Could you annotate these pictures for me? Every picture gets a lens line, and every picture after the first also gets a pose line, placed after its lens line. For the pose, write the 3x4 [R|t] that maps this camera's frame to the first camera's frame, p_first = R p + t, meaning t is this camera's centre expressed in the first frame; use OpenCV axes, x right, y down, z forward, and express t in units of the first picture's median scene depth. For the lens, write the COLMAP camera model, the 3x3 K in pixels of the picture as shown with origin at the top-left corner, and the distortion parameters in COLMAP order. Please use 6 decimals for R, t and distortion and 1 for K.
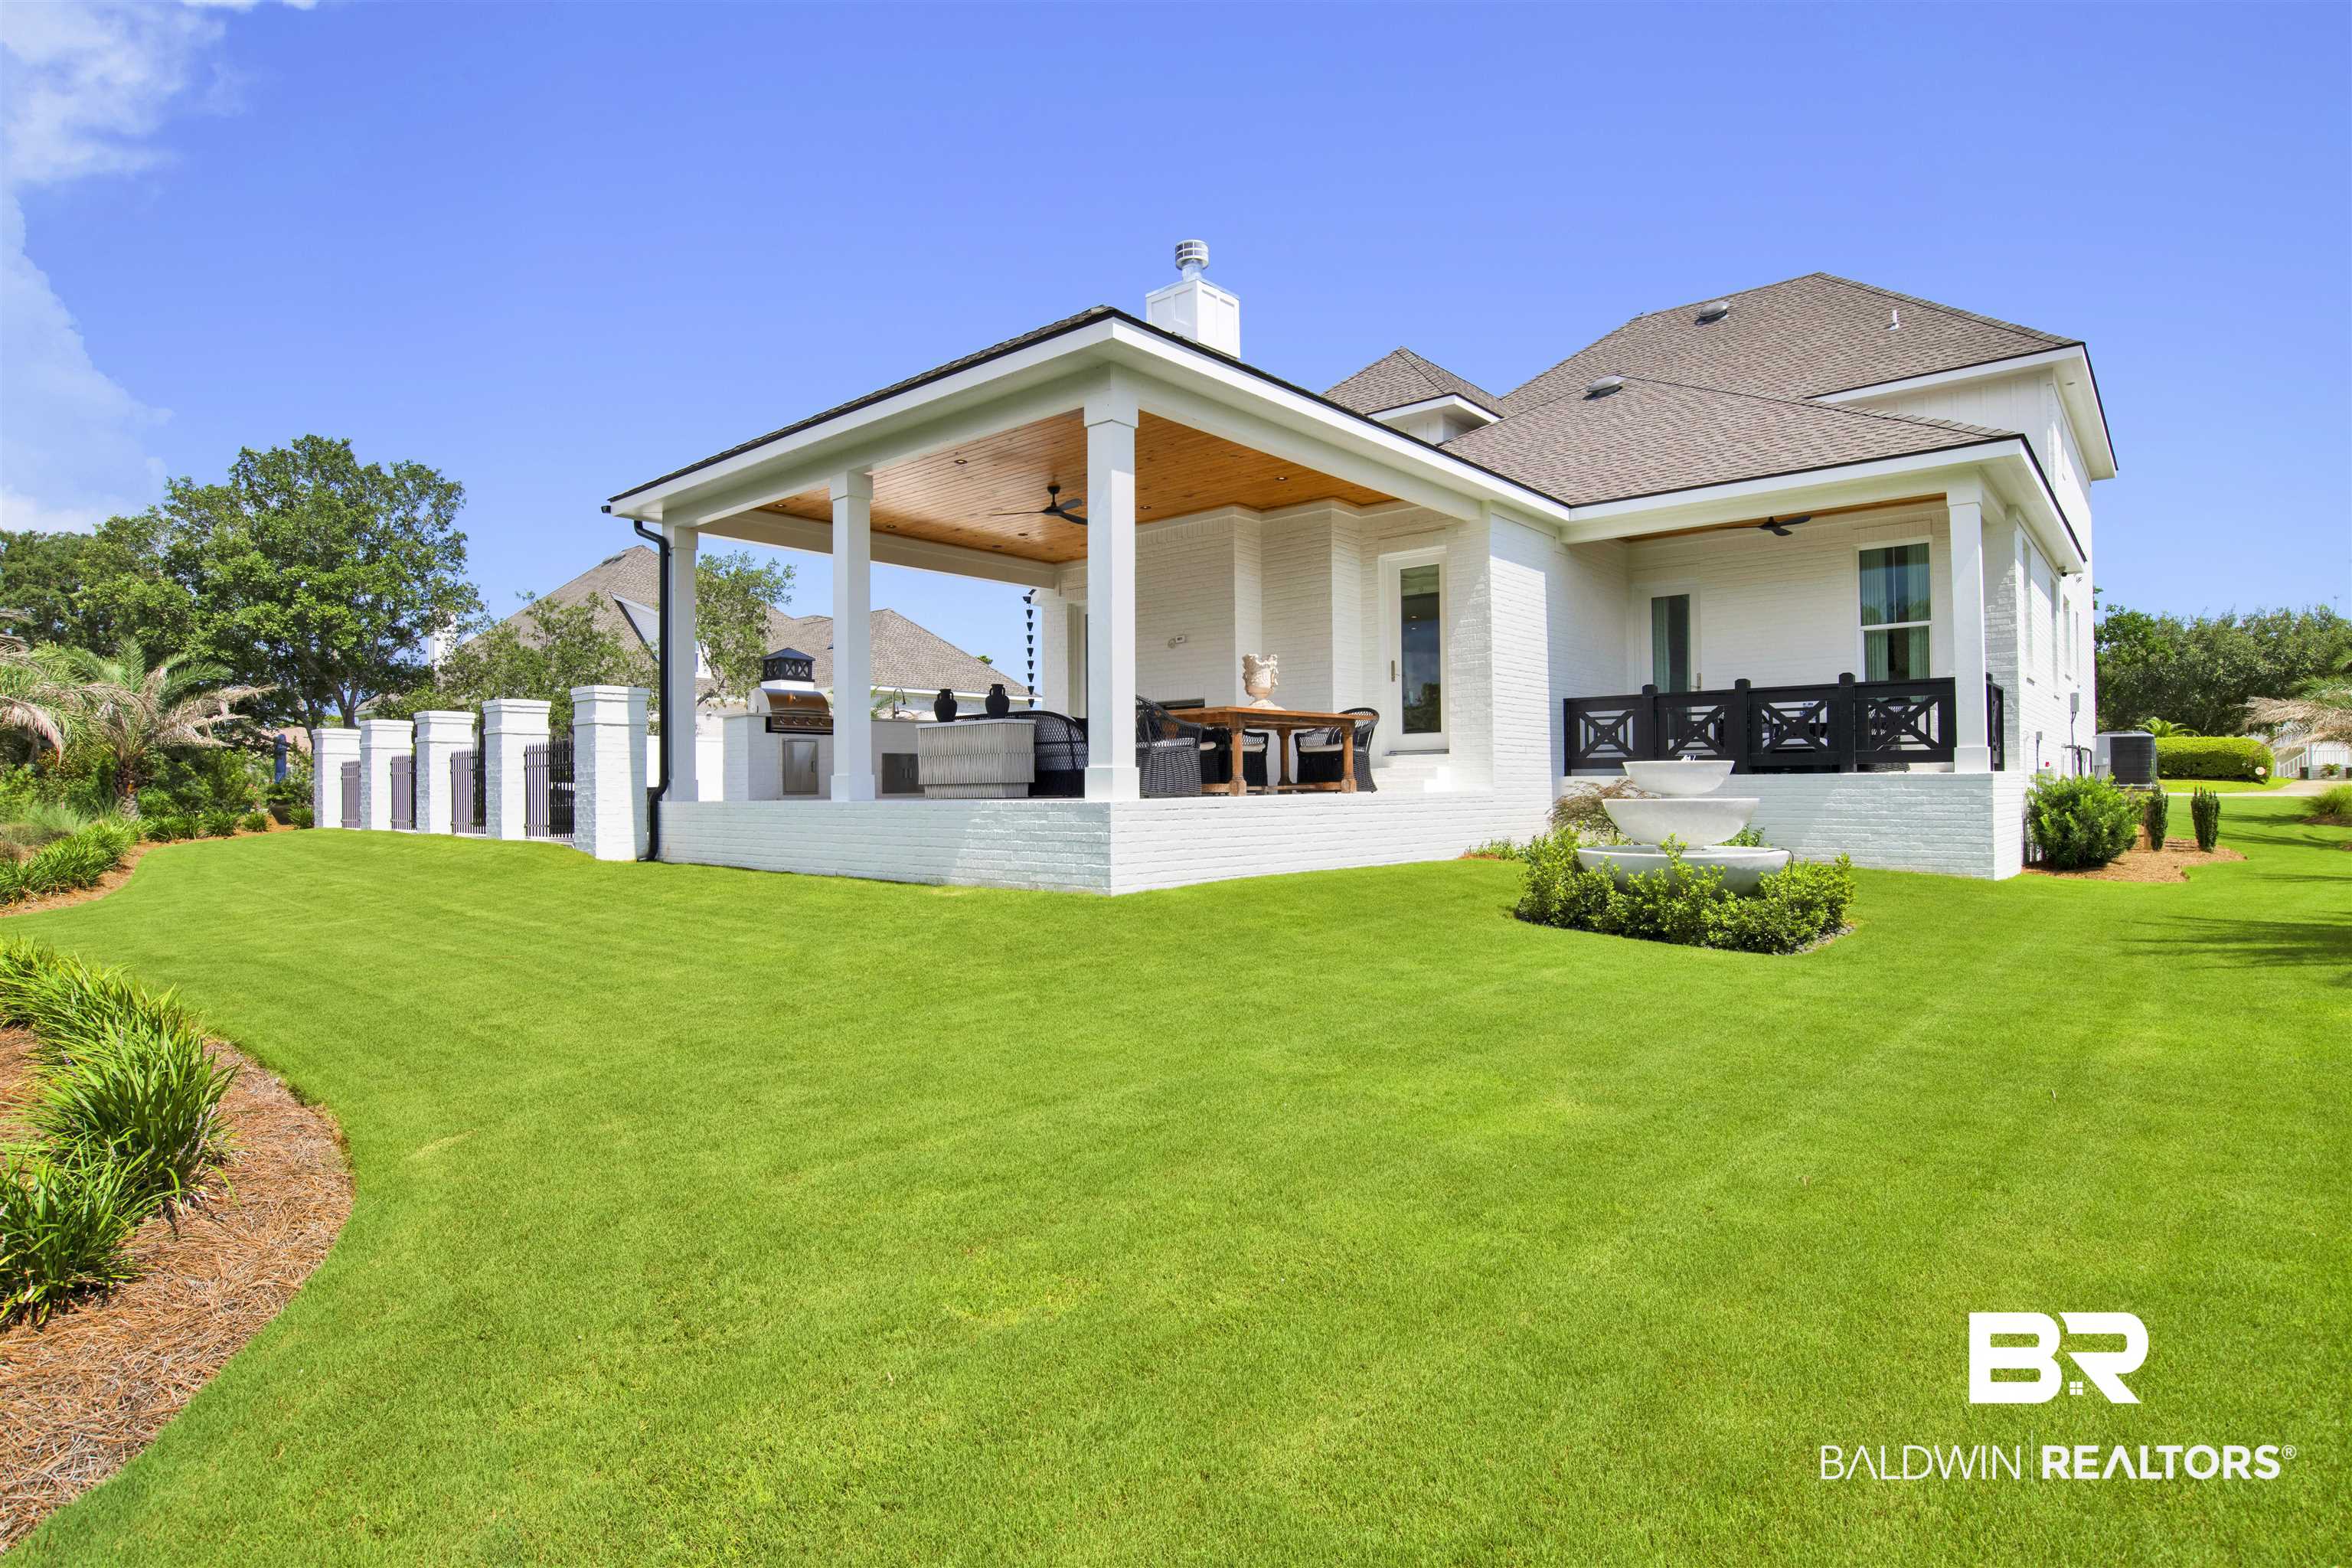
lens RADIAL K [[1211.2, 0, 1176.0], [0, 1211.2, 784.0], [0, 0, 1]] dist [-0.071489, 0.000123]
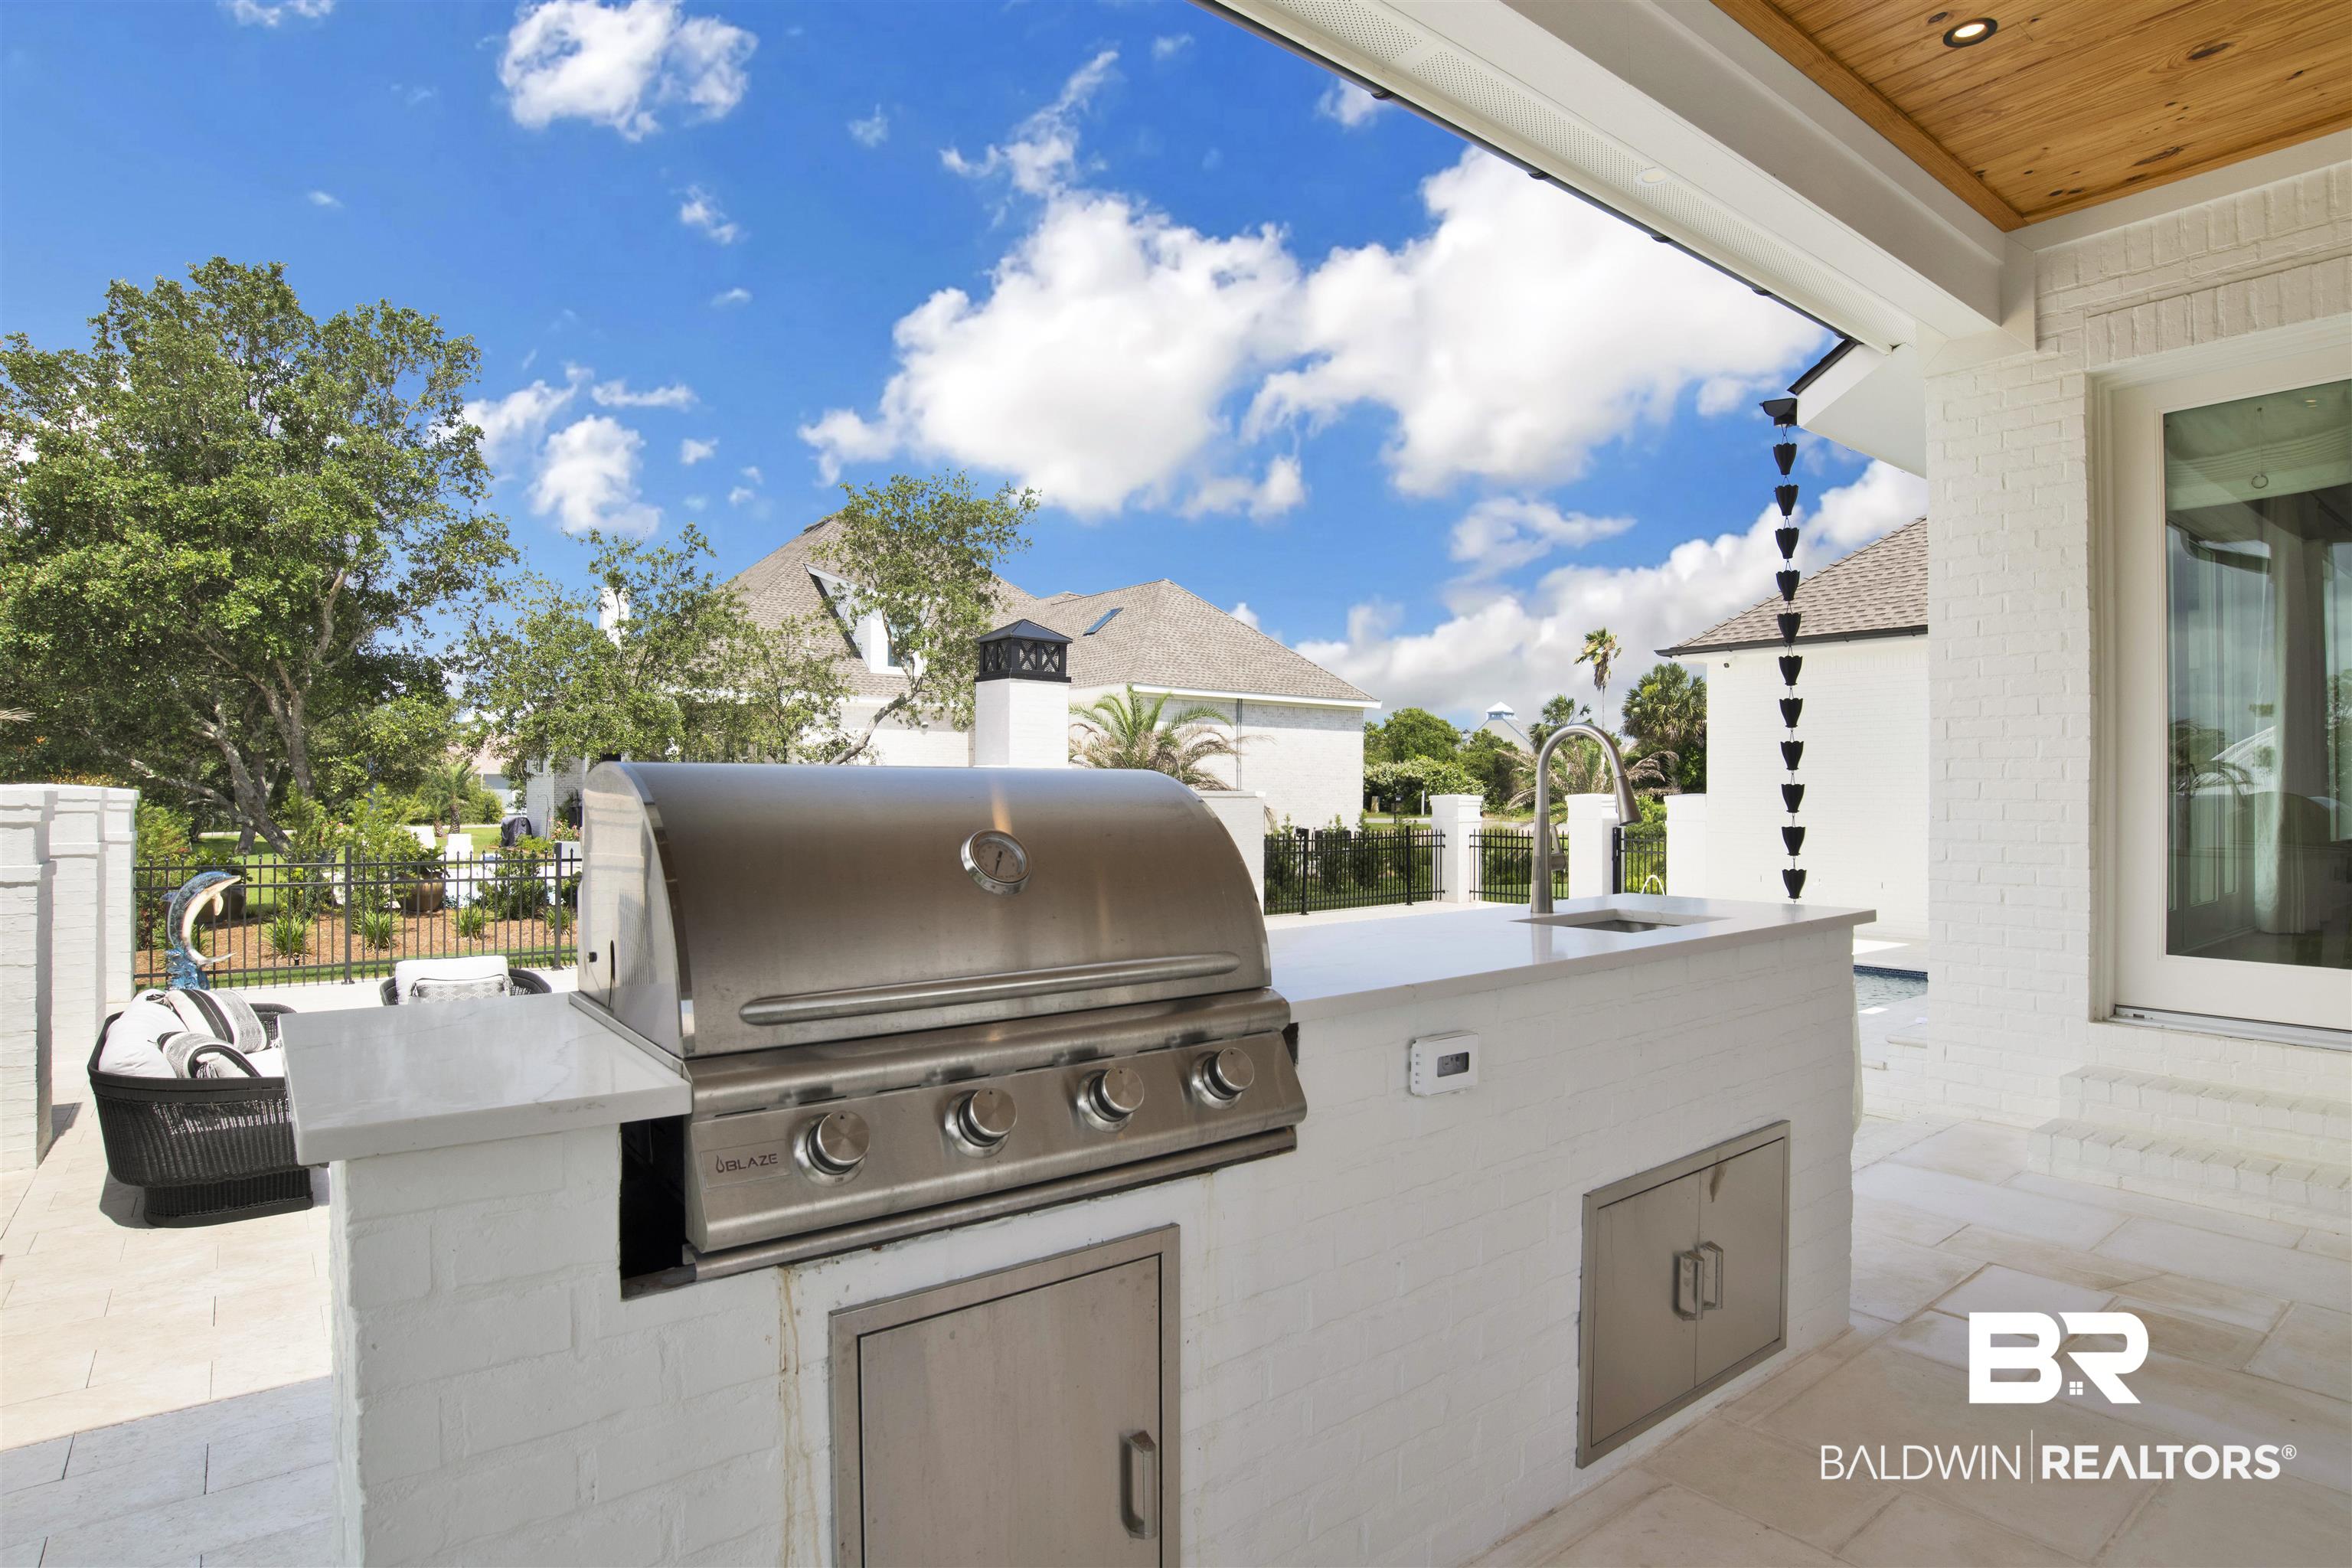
lens RADIAL K [[1228.1, 0, 1176.0], [0, 1228.1, 784.0], [0, 0, 1]] dist [-0.031953, 0.000135]
pose [[0.980393, 0.010058, -0.196796, -0.145725], [-0.009820, 0.999949, 0.002182, -0.040946], [0.196808, -0.000207, 0.980442, 0.470186]]
